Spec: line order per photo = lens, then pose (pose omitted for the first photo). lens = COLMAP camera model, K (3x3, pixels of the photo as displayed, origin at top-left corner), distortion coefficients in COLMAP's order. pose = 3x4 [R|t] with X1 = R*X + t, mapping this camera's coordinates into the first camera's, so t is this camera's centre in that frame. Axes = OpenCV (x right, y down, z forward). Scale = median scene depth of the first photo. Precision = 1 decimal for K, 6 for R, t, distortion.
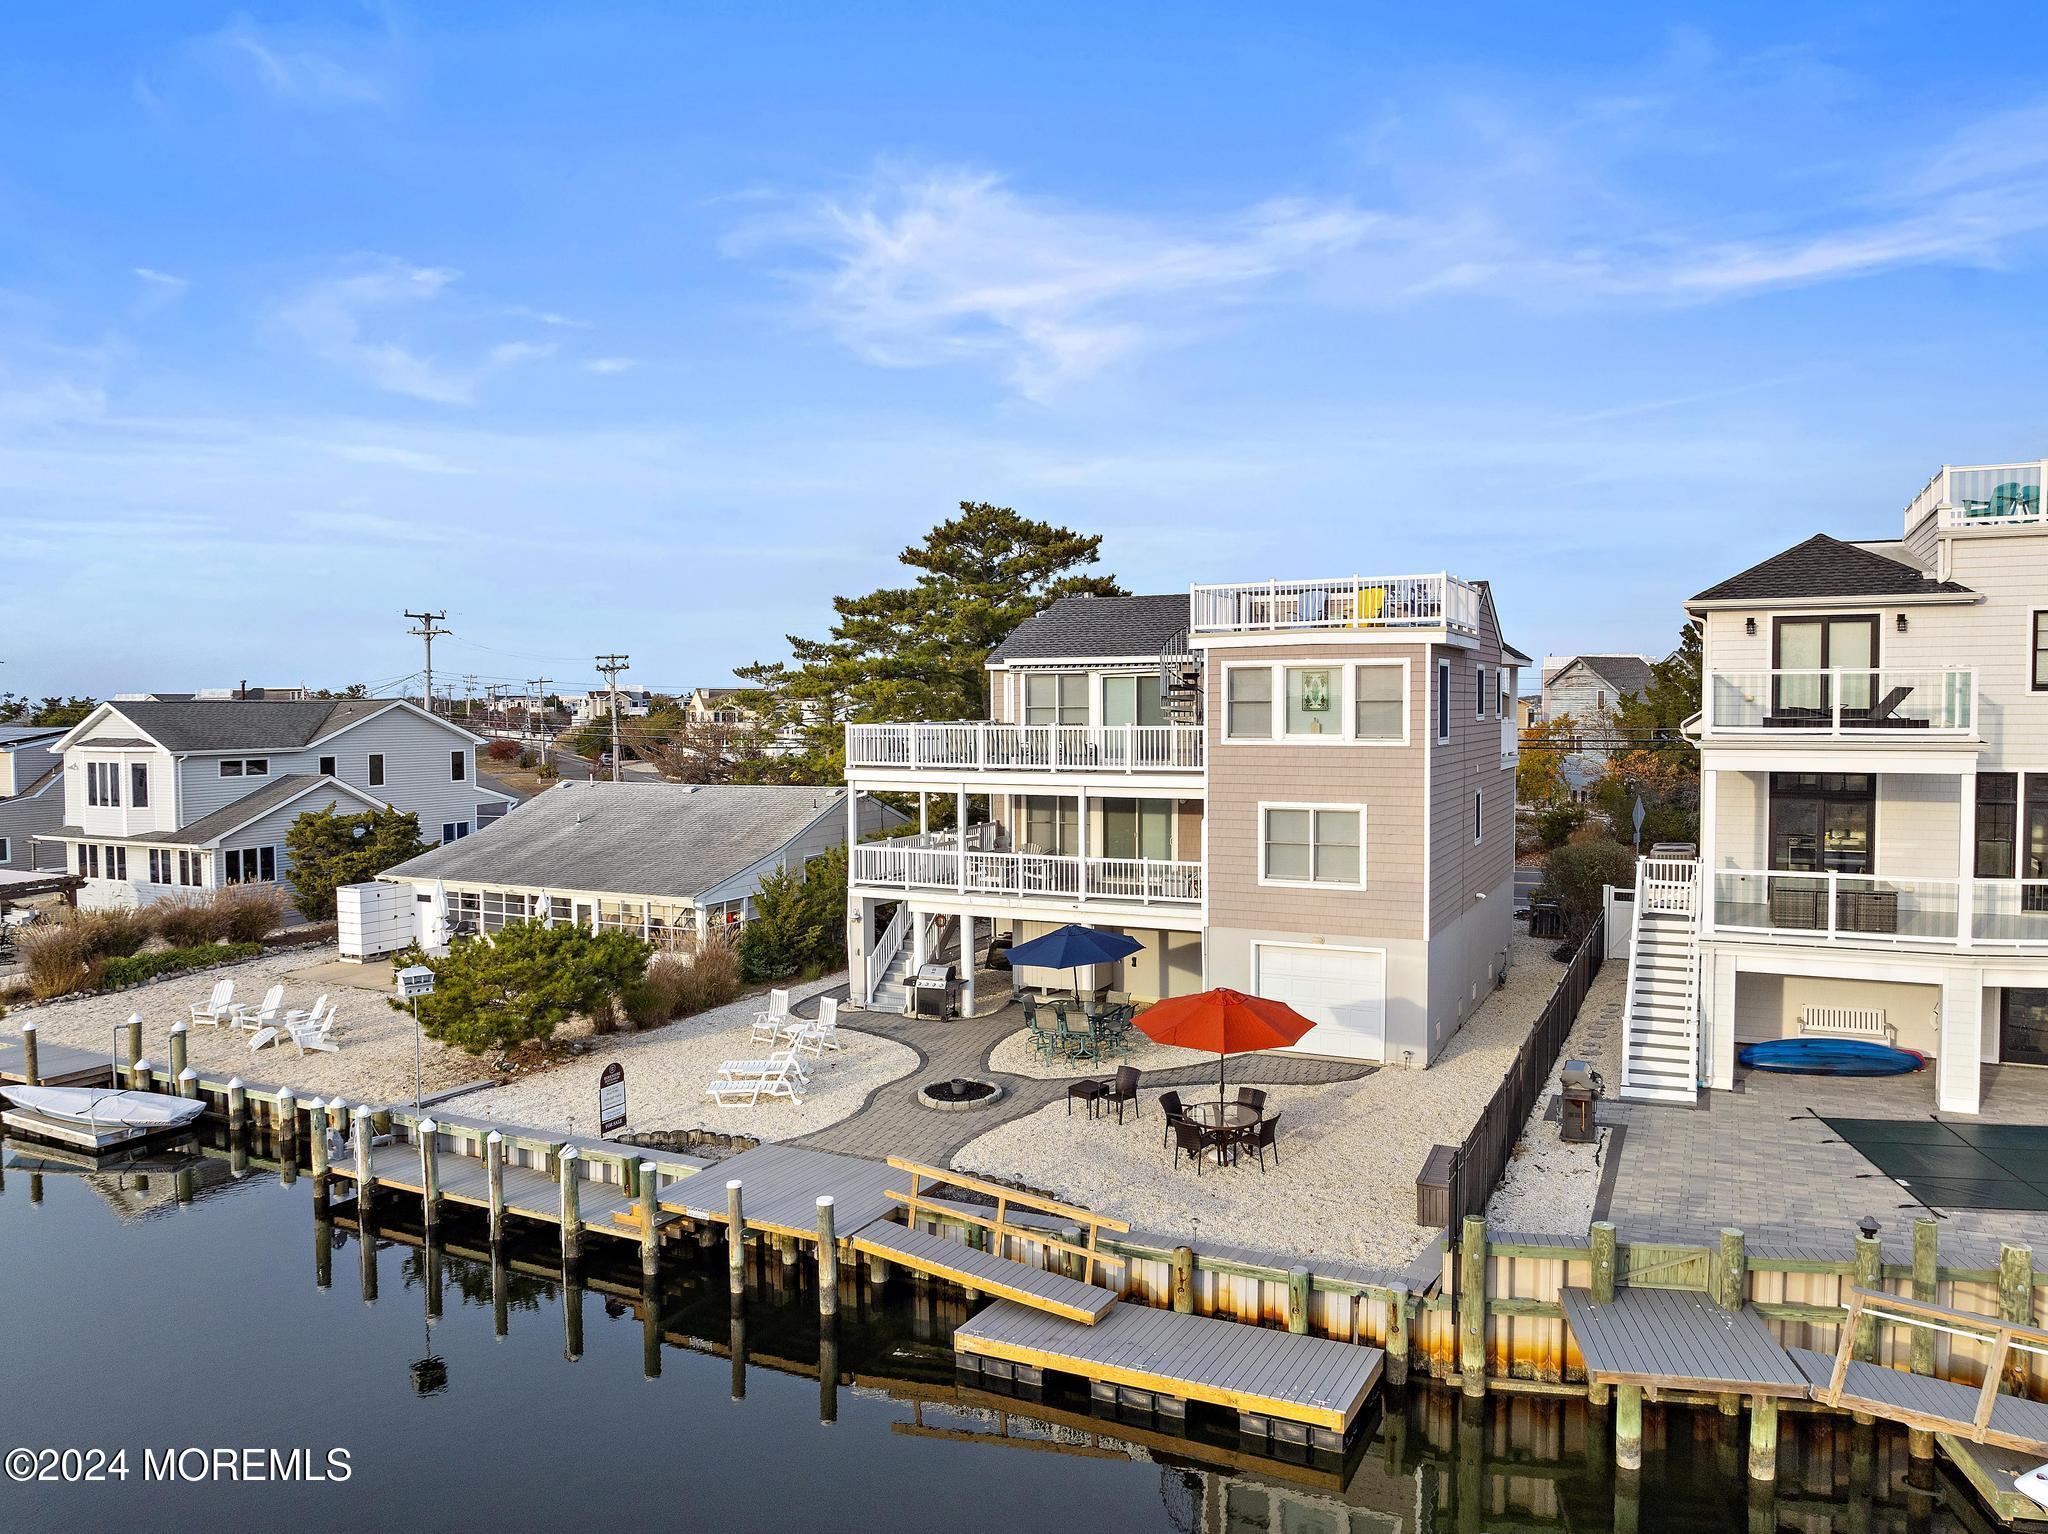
lens RADIAL K [[1491.5, 0, 1026.7], [0, 1491.5, 767.2], [0, 0, 1]] dist [-0.036373, -0.001318]
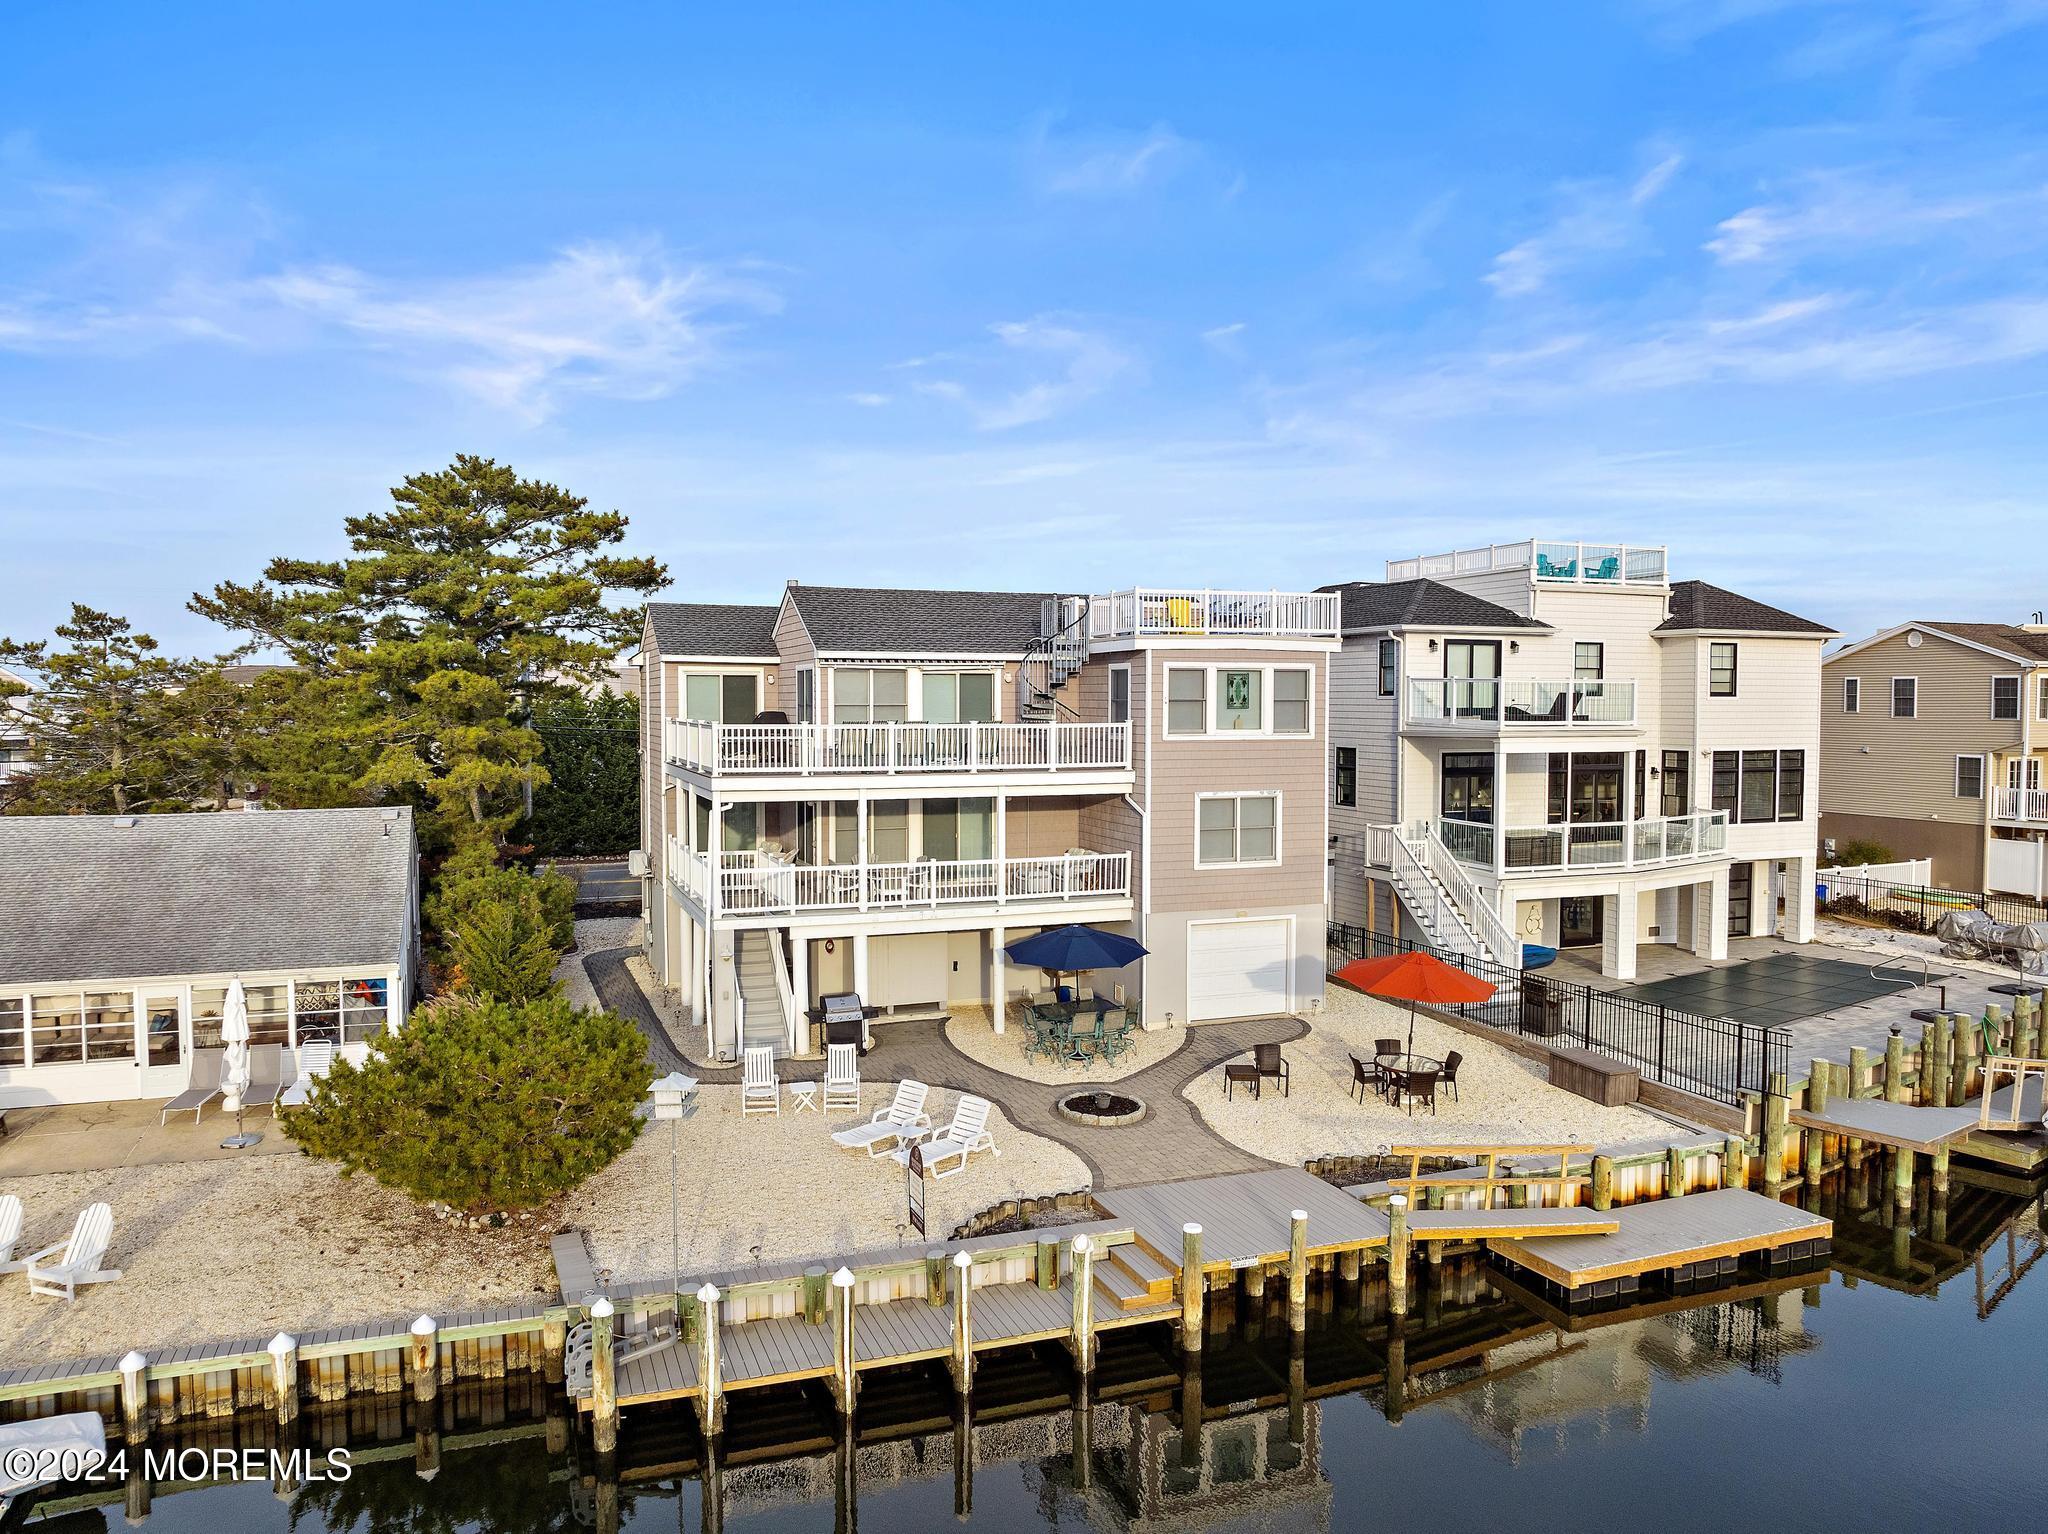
lens RADIAL K [[1493.8, 0, 1037.4], [0, 1493.8, 767.2], [0, 0, 1]] dist [-0.032753, -0.008016]
pose [[0.663416, -0.027211, 0.747756, -0.750436], [0.027570, 0.999549, 0.011913, -0.011681], [-0.747742, 0.012713, 0.663867, 0.375449]]
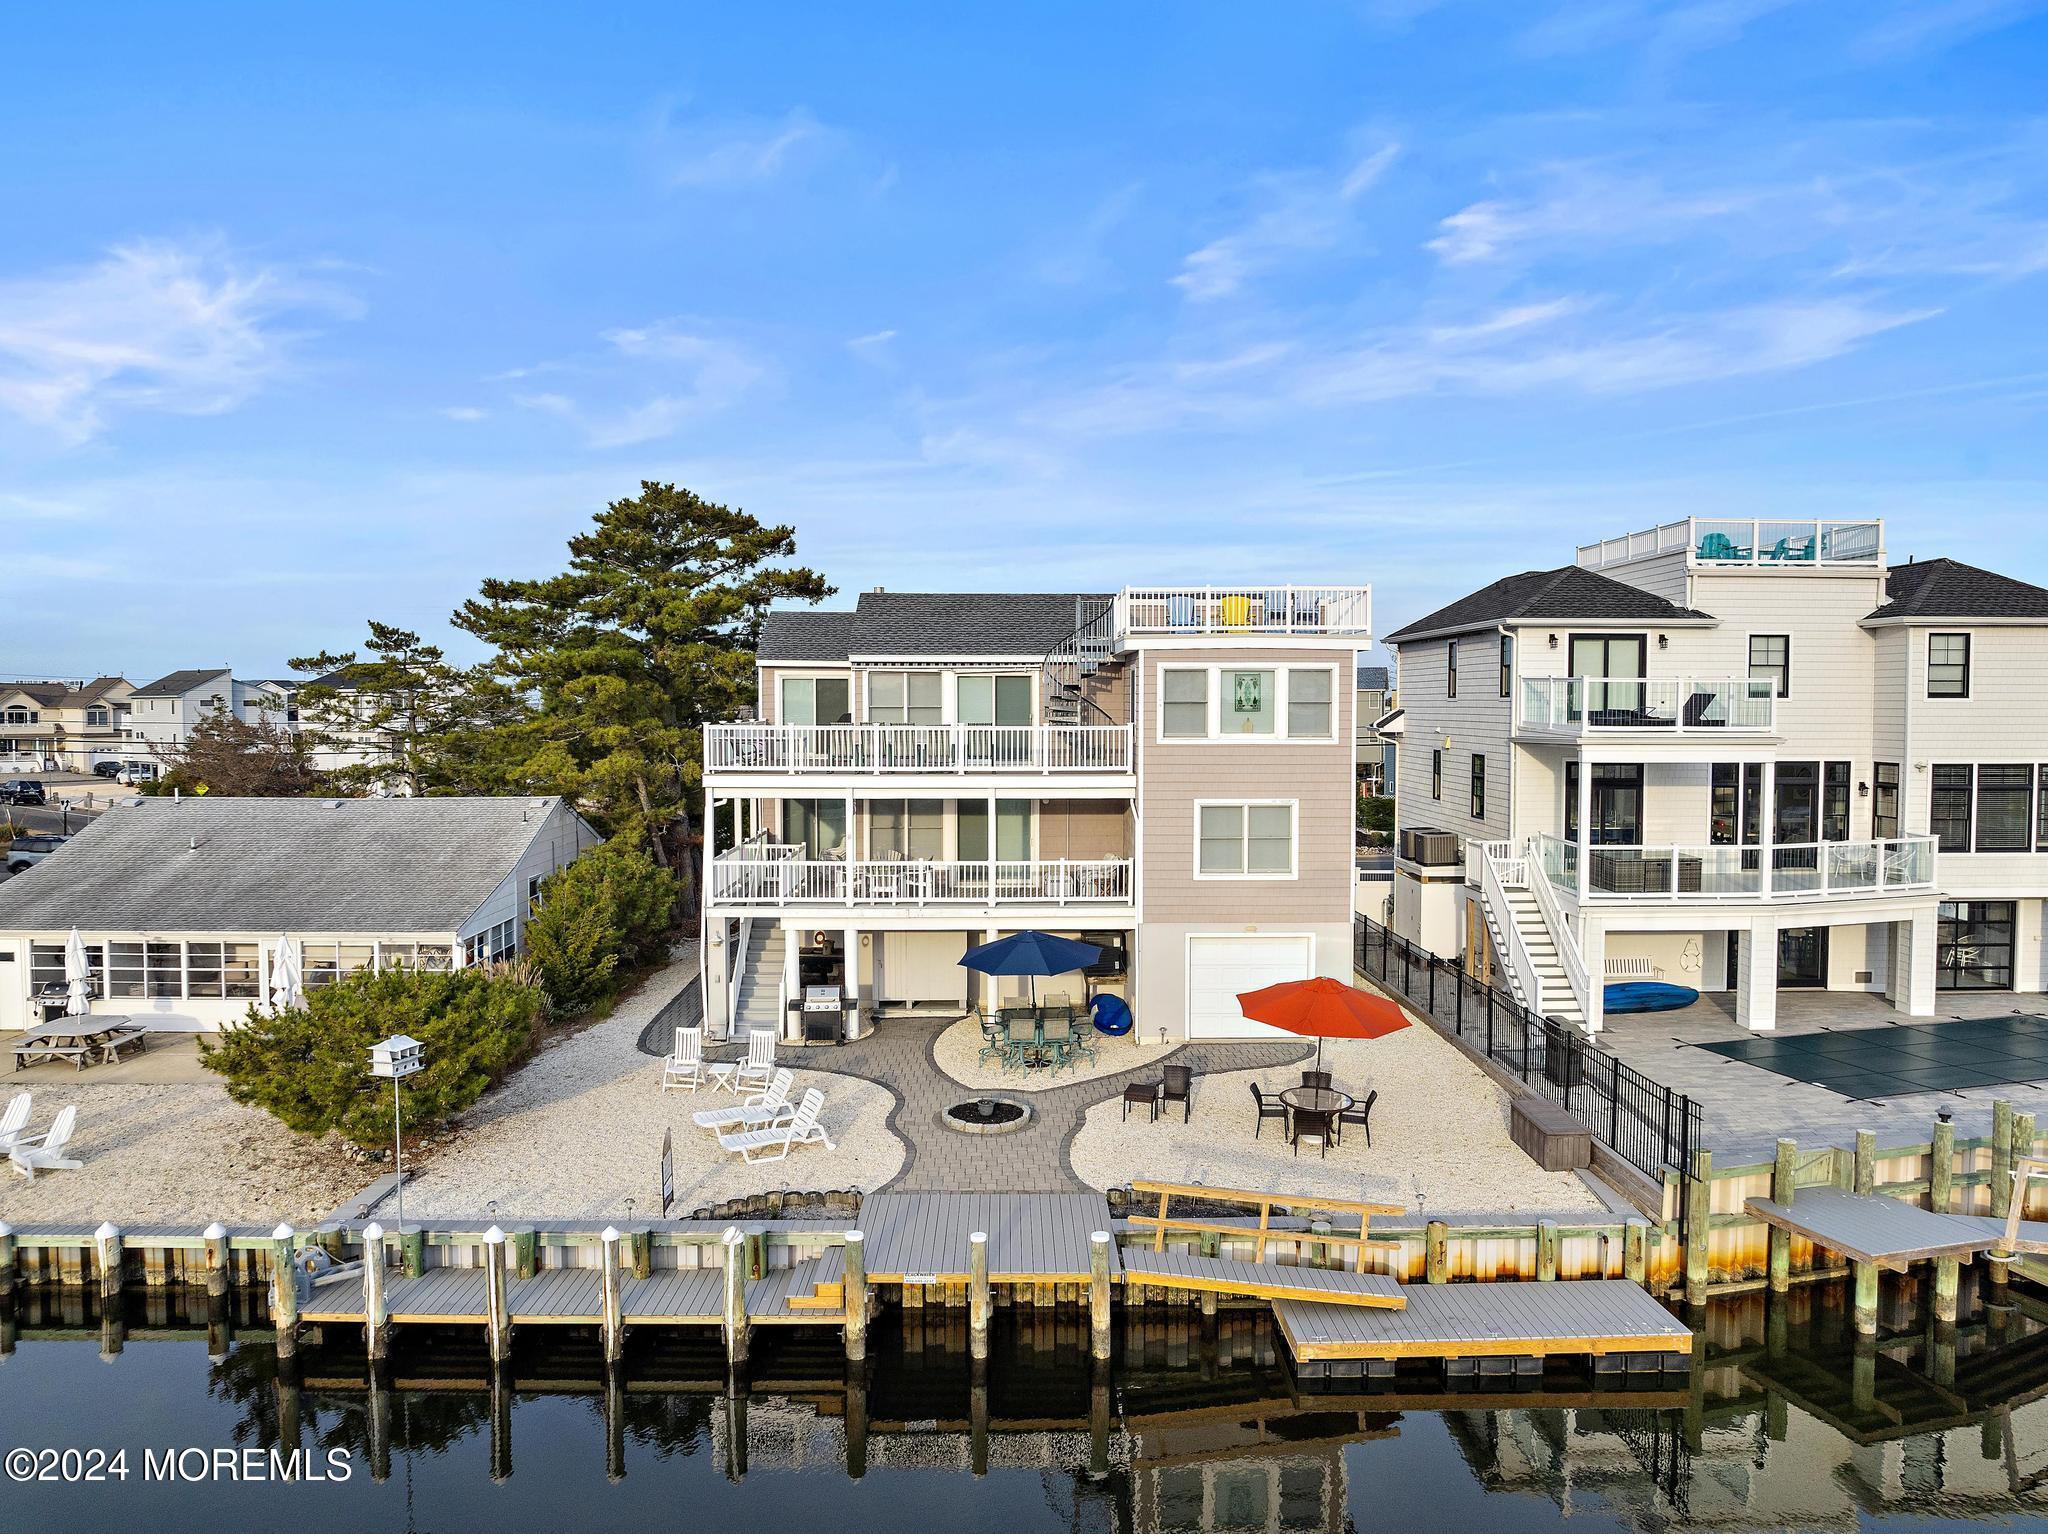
lens RADIAL K [[1491.5, 0, 1026.7], [0, 1491.5, 767.2], [0, 0, 1]] dist [-0.036373, -0.001318]
pose [[0.882377, -0.014742, 0.470312, -0.444590], [0.014787, 0.999884, 0.003598, -0.004563], [-0.470311, 0.003780, 0.882493, 0.145682]]
